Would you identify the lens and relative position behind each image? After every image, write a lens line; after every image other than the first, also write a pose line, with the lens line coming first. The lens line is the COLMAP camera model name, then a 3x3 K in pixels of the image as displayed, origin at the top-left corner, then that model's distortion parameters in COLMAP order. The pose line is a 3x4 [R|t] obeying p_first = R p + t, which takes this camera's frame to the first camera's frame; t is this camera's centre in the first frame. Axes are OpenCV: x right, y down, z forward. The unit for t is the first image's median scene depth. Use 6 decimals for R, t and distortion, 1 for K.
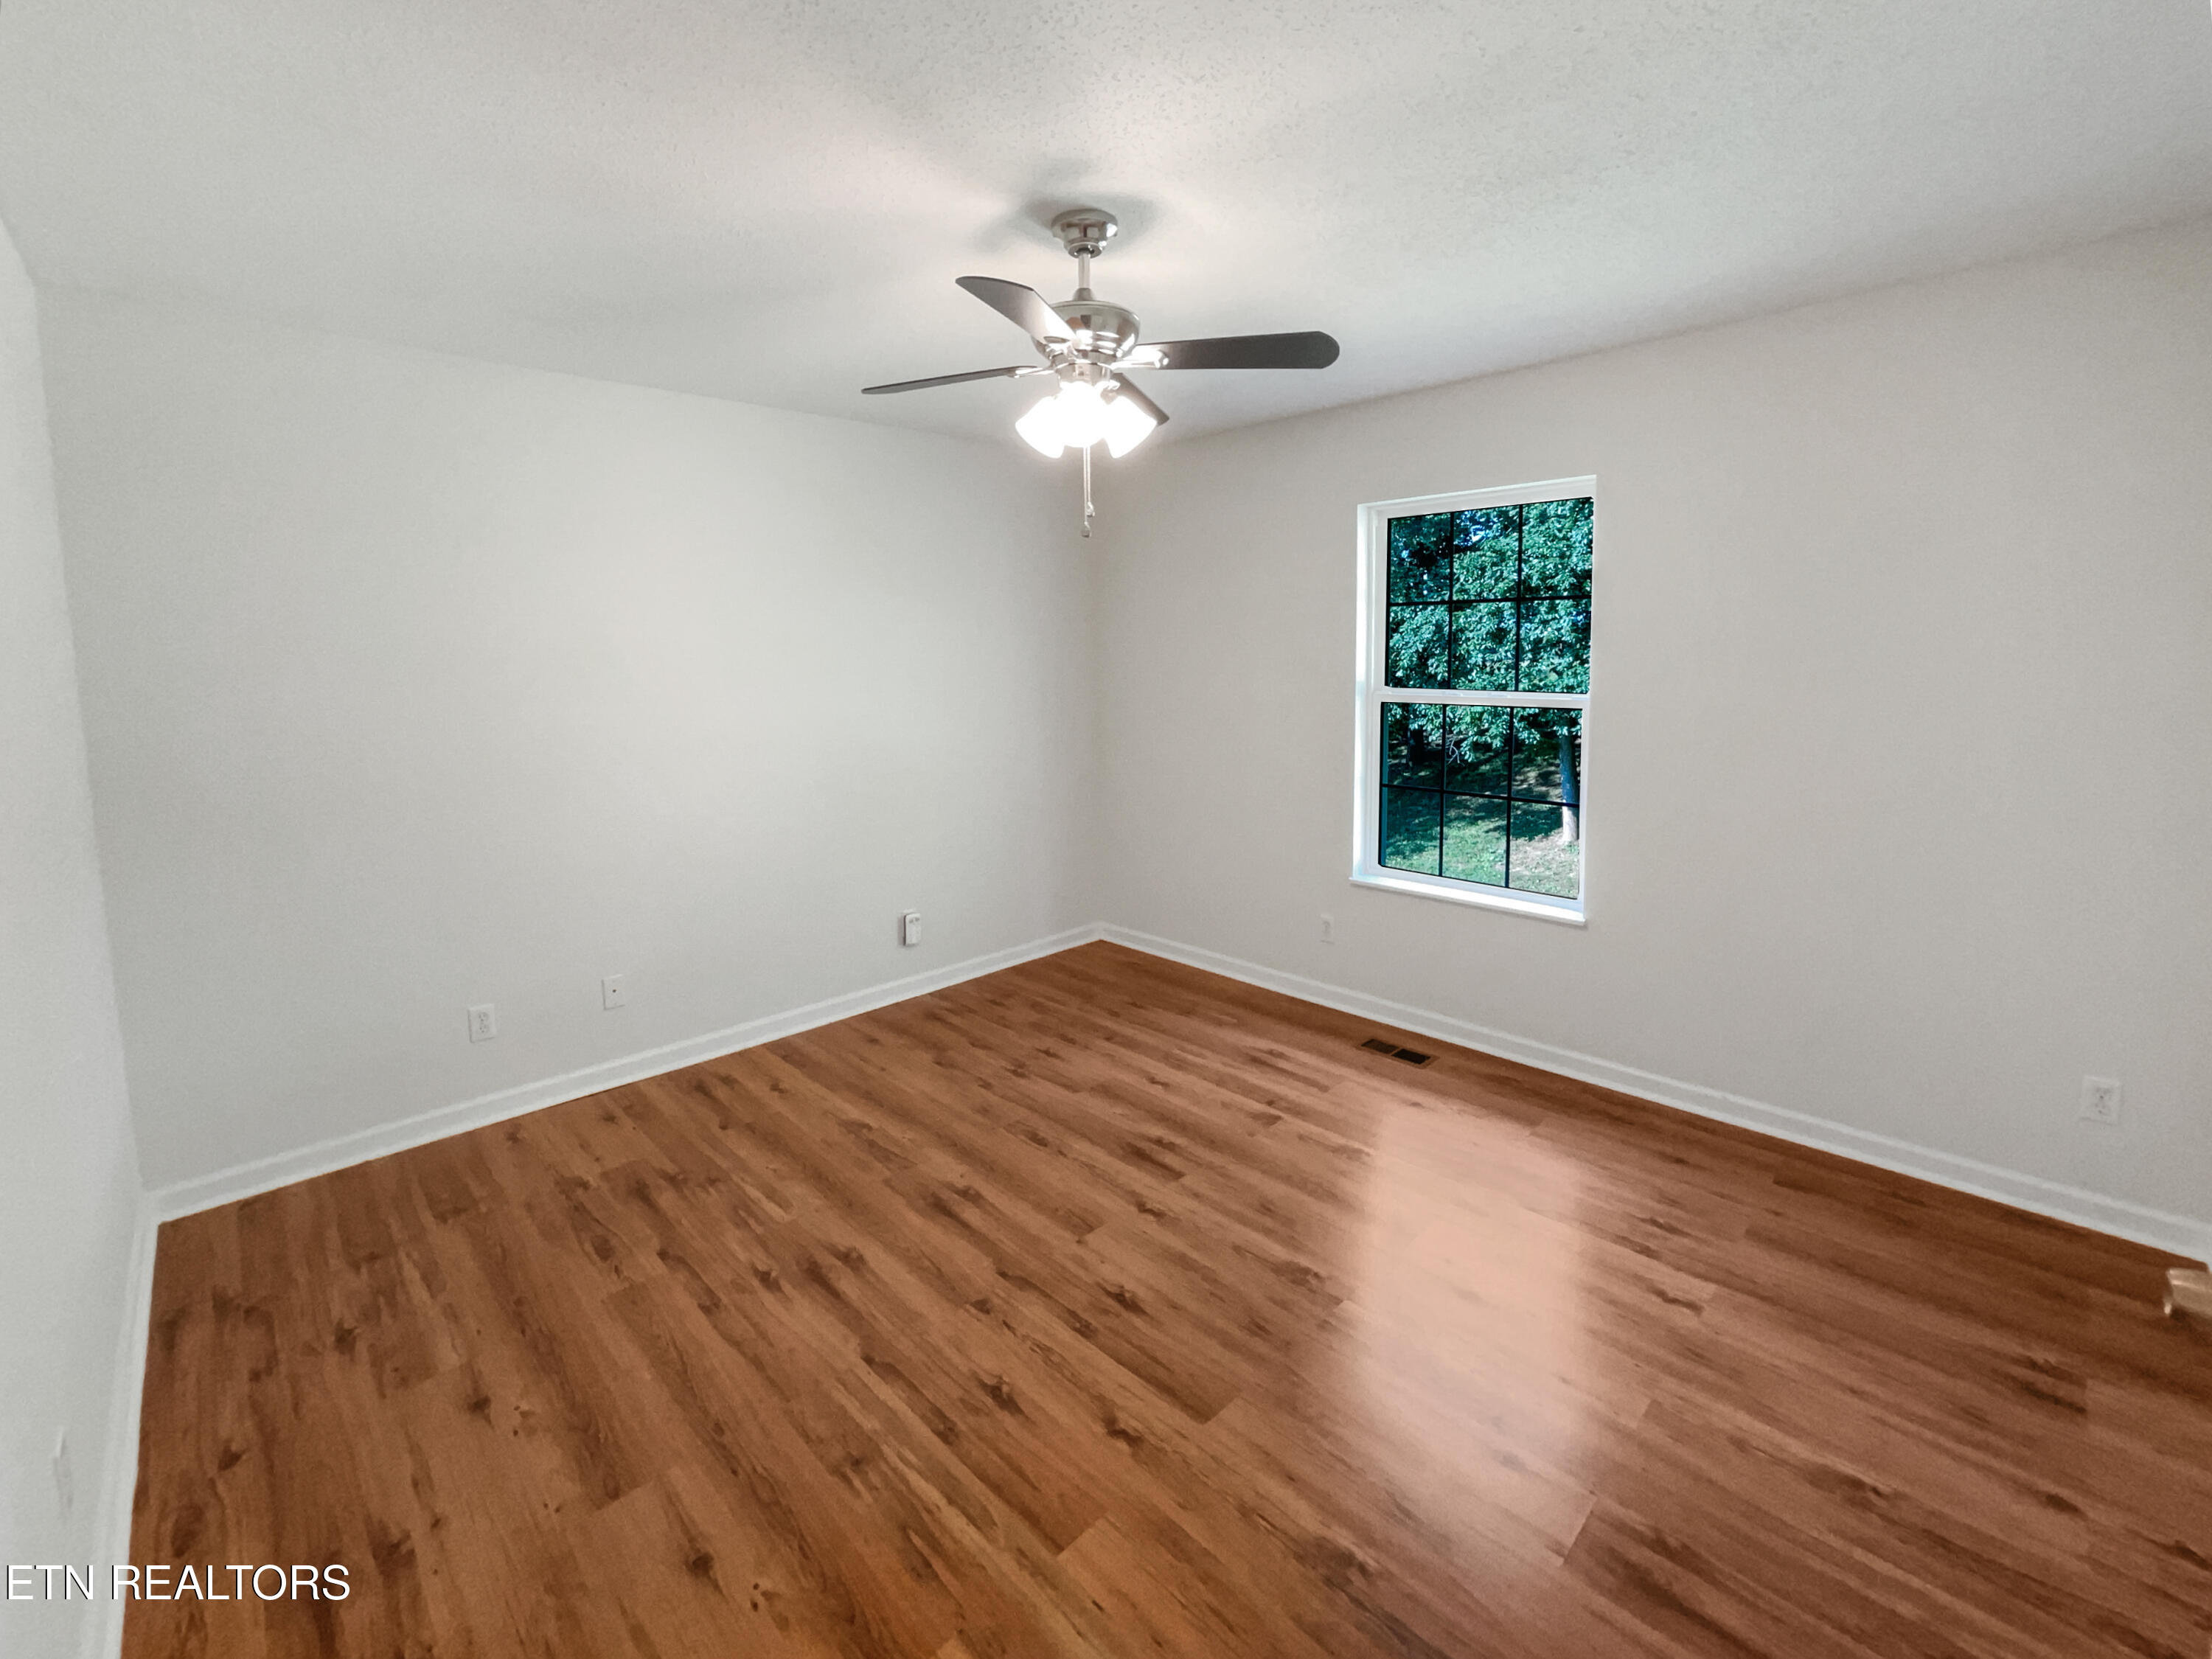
lens RADIAL K [[960.2, 0, 1106.0], [0, 960.2, 829.5], [0, 0, 1]] dist [-0.042426, 0.021277]
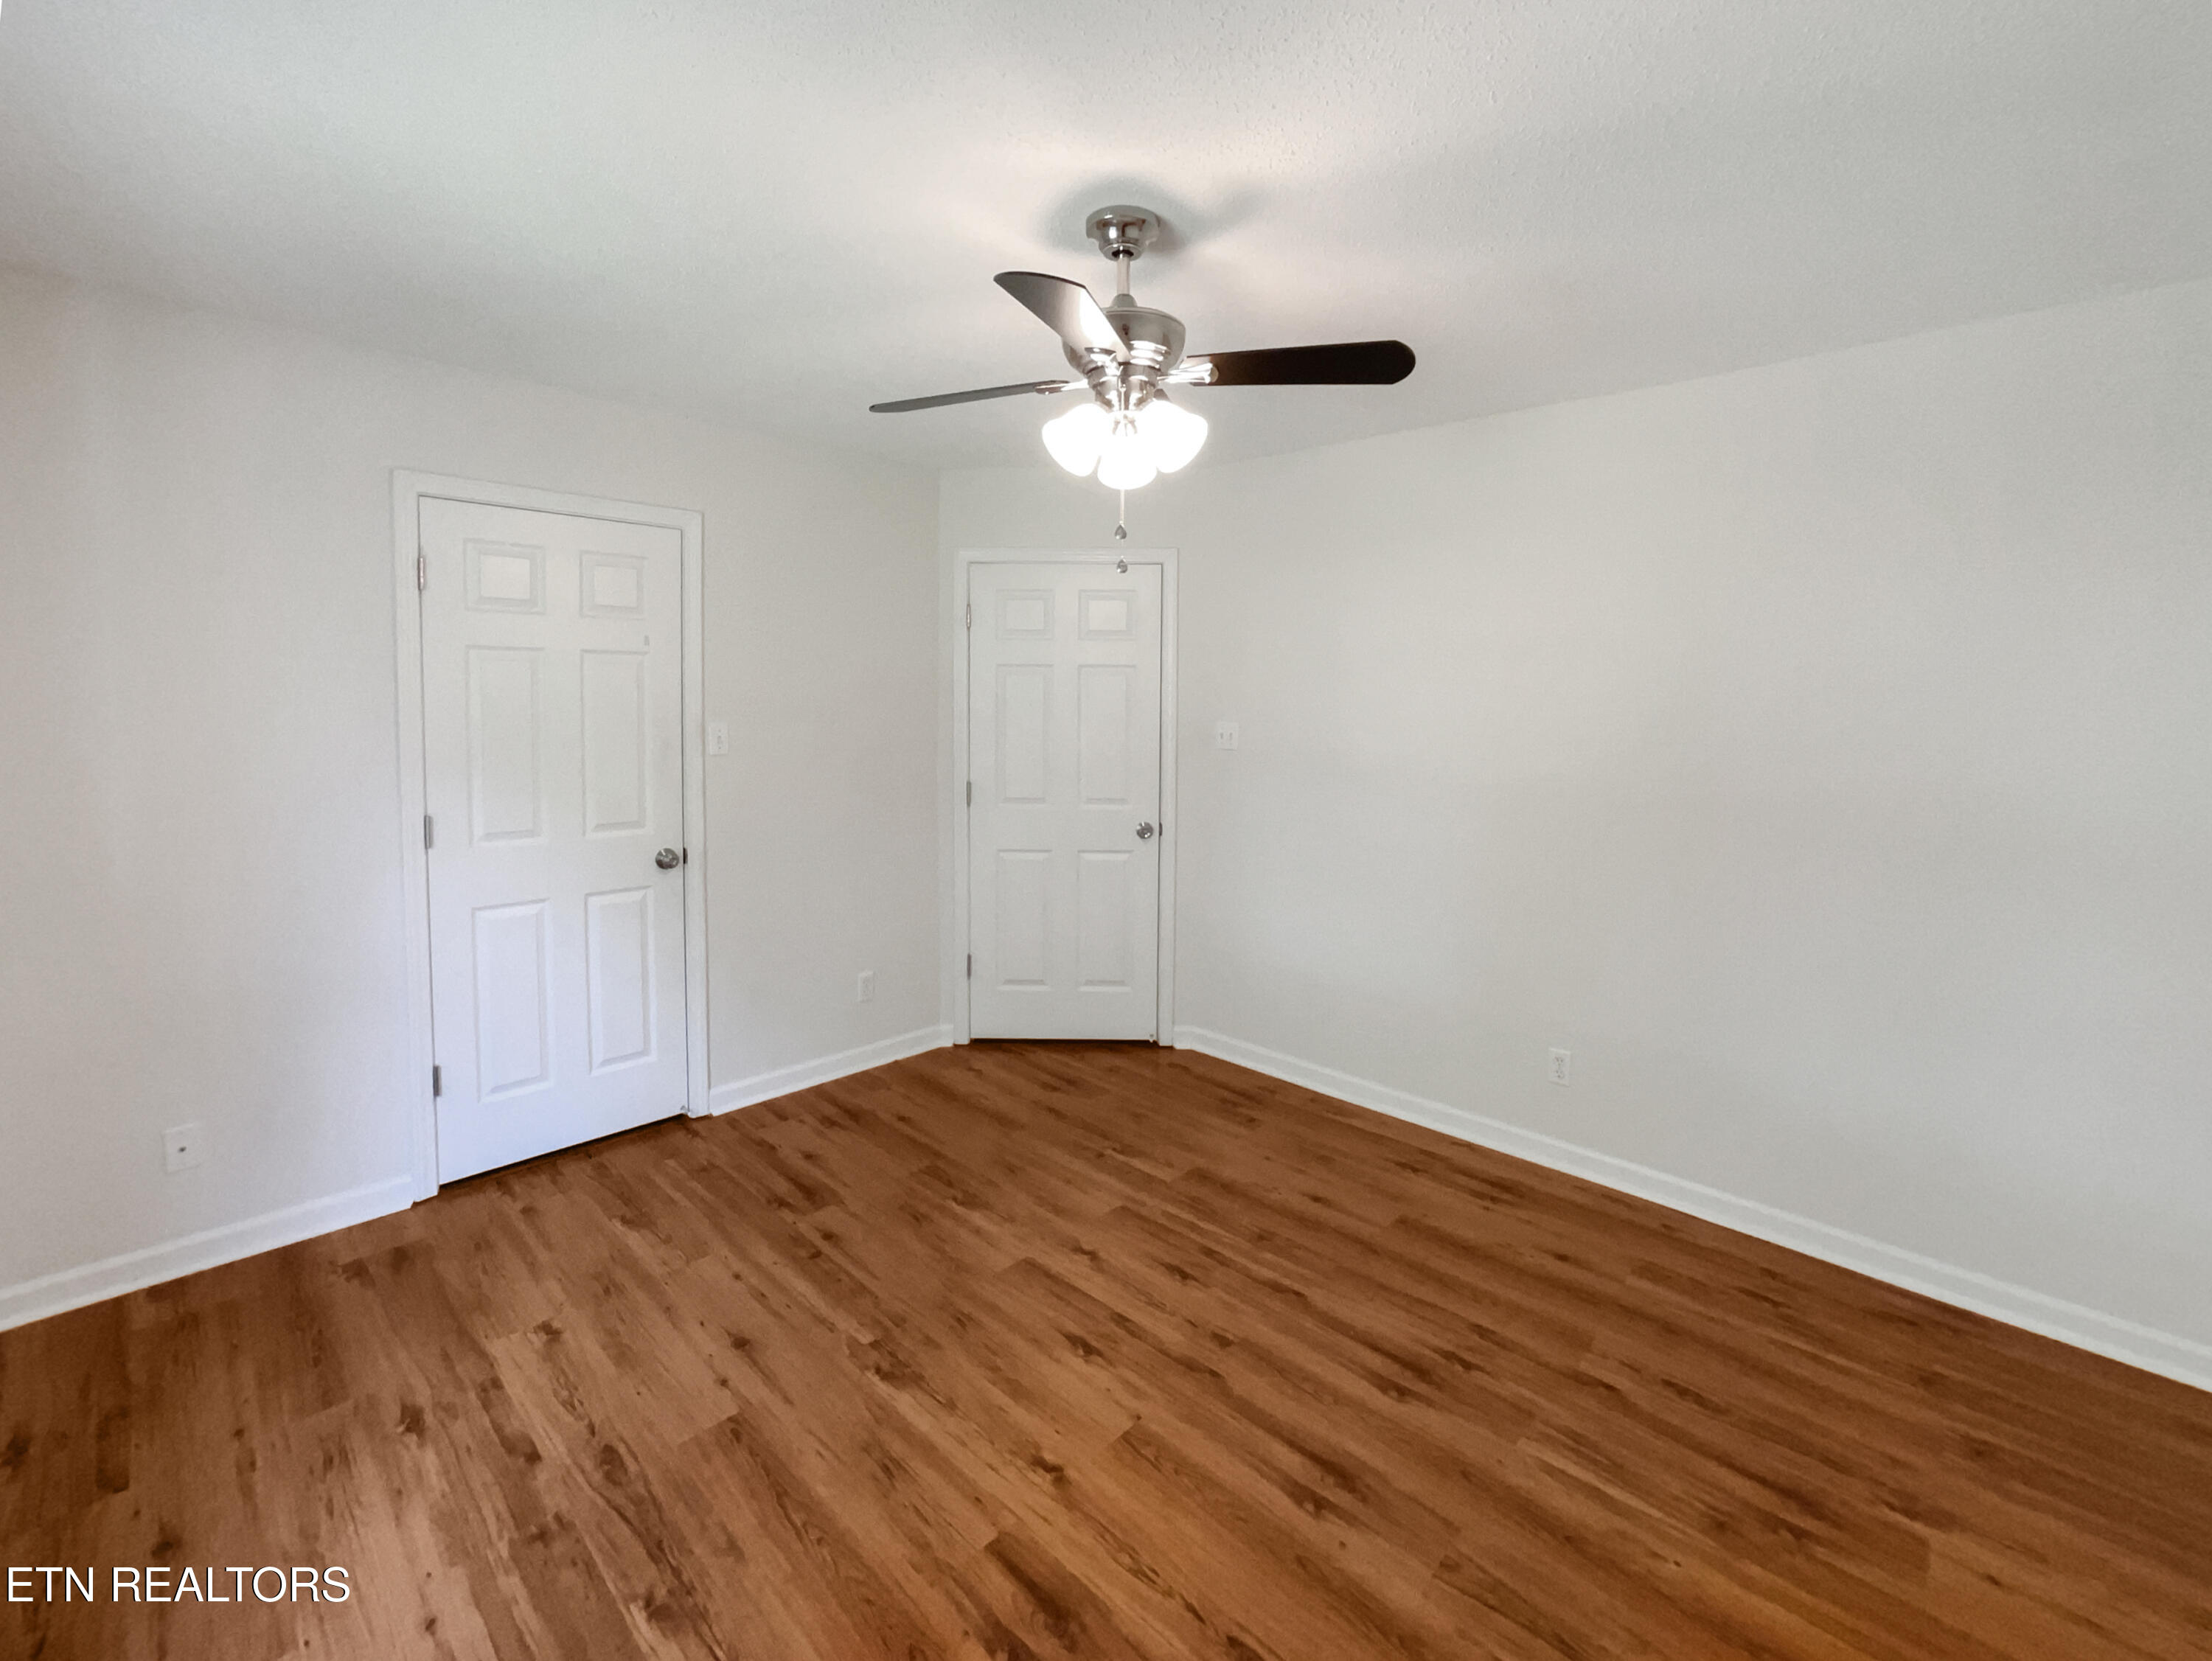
lens RADIAL K [[960.2, 0, 1106.0], [0, 960.2, 830.5], [0, 0, 1]] dist [-0.042426, 0.021277]
pose [[-0.999310, 0.009215, -0.035975, 0.027369], [-0.002784, 0.947416, 0.319993, -0.345411], [0.037032, 0.319872, -0.946737, 1.780936]]
